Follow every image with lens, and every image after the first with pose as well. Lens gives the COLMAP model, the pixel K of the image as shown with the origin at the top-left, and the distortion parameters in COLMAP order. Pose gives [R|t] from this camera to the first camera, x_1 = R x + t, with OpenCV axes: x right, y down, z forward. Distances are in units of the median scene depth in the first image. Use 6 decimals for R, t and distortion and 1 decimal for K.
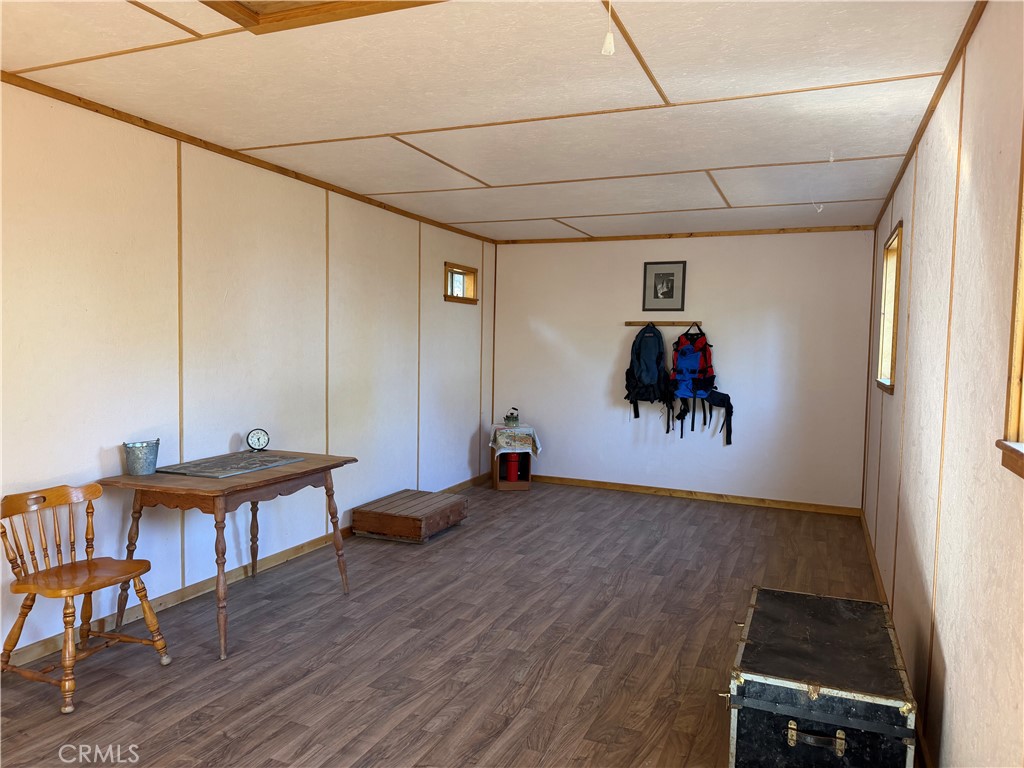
lens RADIAL K [[726.4, 0, 512.0], [0, 726.4, 384.0], [0, 0, 1]] dist [0.001109, -0.000736]
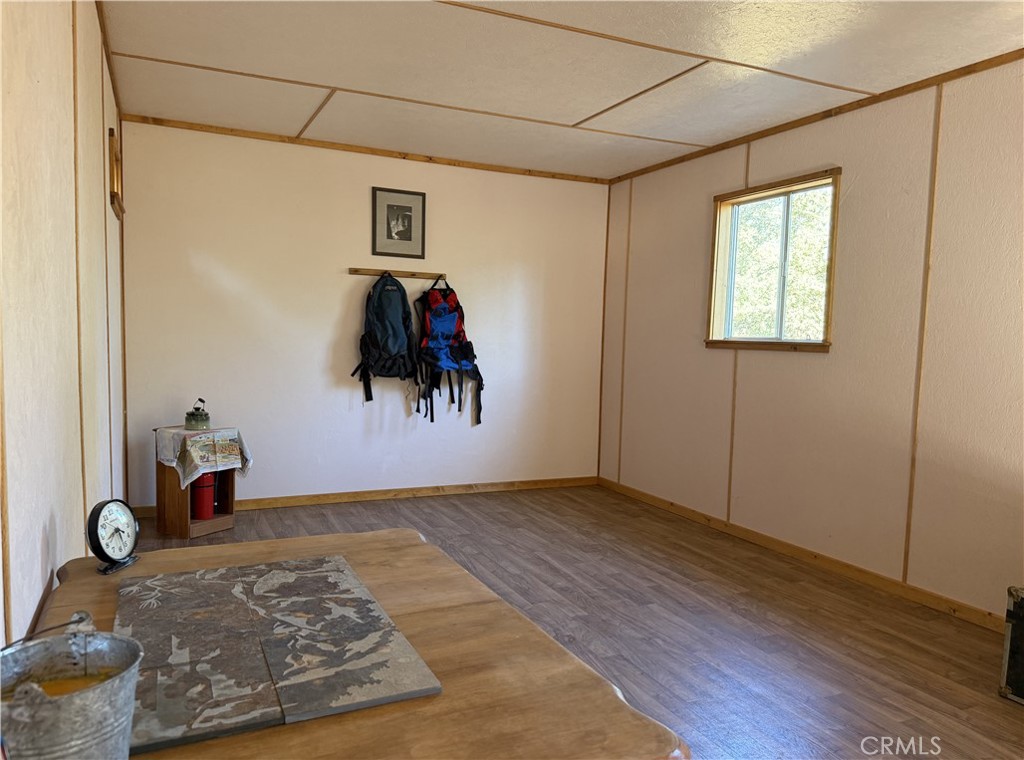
lens RADIAL K [[727.4, 0, 512.3], [0, 727.4, 400.0], [0, 0, 1]] dist [0.095813, -0.000229]
pose [[0.660434, -0.071838, 0.747440, -0.295391], [0.027986, 0.997076, 0.071103, -0.002994], [-0.750363, -0.026041, 0.660513, 0.406954]]
